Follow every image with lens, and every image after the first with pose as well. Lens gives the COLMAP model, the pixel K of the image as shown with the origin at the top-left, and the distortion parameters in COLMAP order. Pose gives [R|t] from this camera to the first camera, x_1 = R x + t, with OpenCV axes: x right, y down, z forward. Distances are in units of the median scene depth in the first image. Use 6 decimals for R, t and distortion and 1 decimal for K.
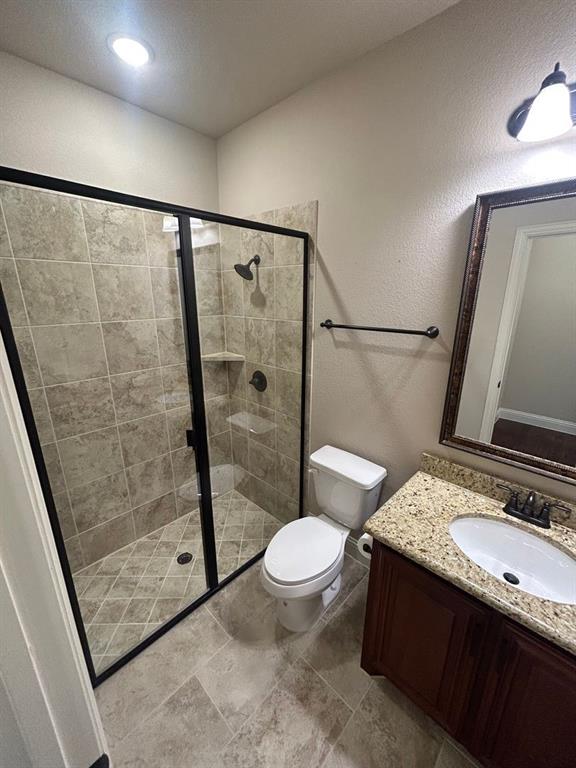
lens RADIAL K [[309.4, 0, 288.0], [0, 309.4, 384.0], [0, 0, 1]] dist [-0.001837, 0.000513]
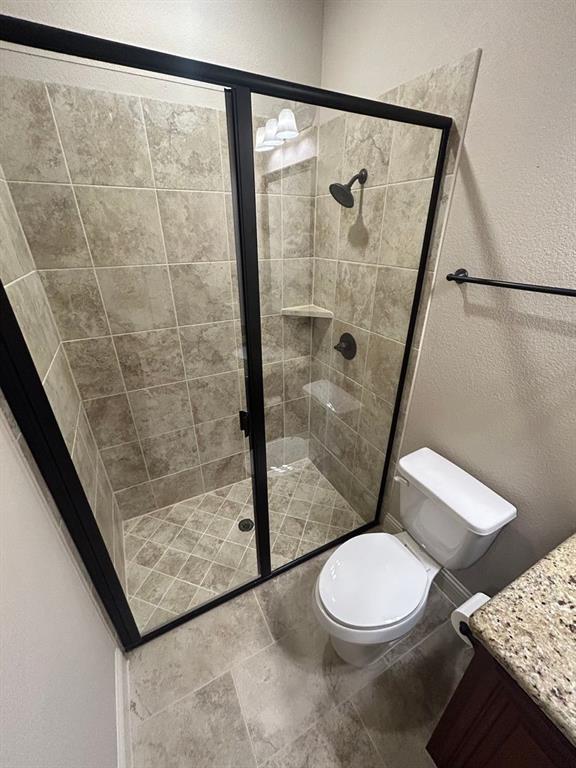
lens RADIAL K [[309.4, 0, 288.0], [0, 309.4, 384.0], [0, 0, 1]] dist [-0.001837, 0.000513]
pose [[0.947166, 0.137255, -0.289894, 0.007752], [-0.085348, 0.979080, 0.184709, -0.060221], [0.309181, -0.150208, 0.939066, 0.241543]]
